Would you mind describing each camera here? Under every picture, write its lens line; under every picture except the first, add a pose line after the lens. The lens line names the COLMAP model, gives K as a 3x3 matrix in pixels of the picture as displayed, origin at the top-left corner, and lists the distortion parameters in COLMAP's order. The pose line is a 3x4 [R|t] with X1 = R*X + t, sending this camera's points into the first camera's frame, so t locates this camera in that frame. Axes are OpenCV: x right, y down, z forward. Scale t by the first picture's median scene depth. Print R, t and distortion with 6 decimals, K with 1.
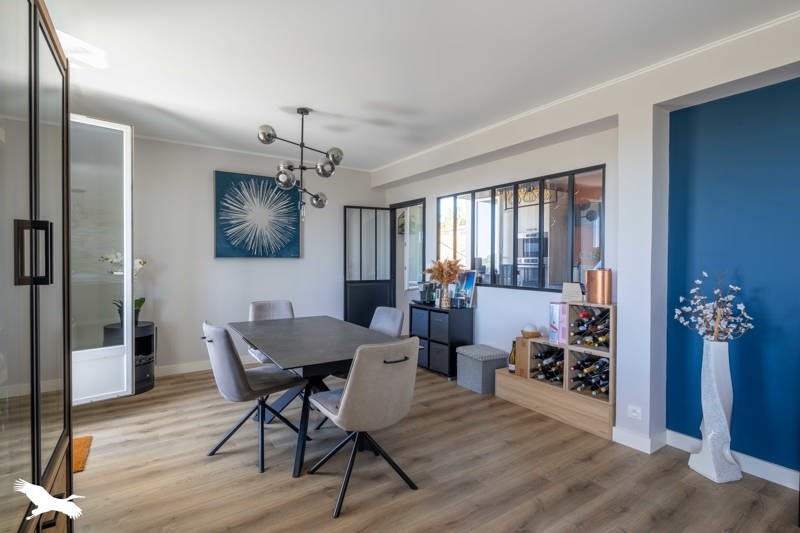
lens RADIAL K [[388.8, 0, 401.3], [0, 388.8, 262.9], [0, 0, 1]] dist [-0.001214, -0.000163]
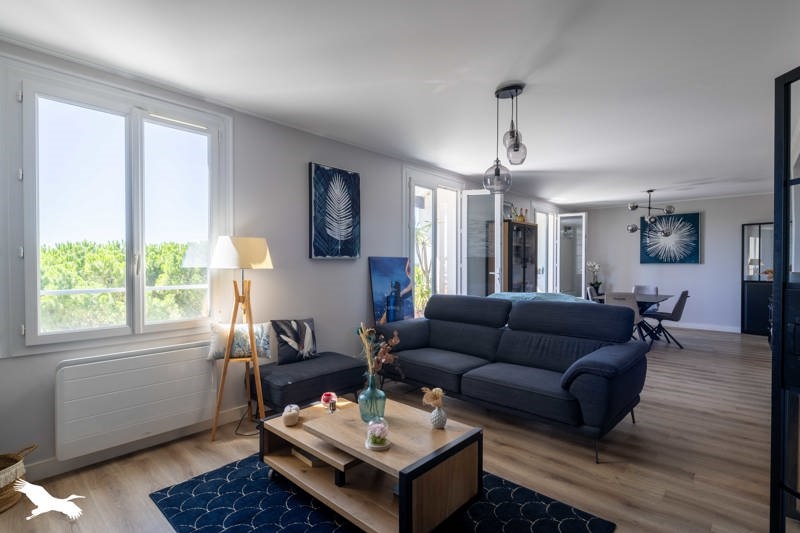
lens RADIAL K [[388.8, 0, 400.5], [0, 388.8, 267.2], [0, 0, 1]] dist [-0.001214, -0.000163]
pose [[0.244464, 0.000588, -0.969658, 0.961440], [-0.009907, 0.999949, -0.001891, 0.016414], [0.969608, 0.010069, 0.244457, -0.518463]]
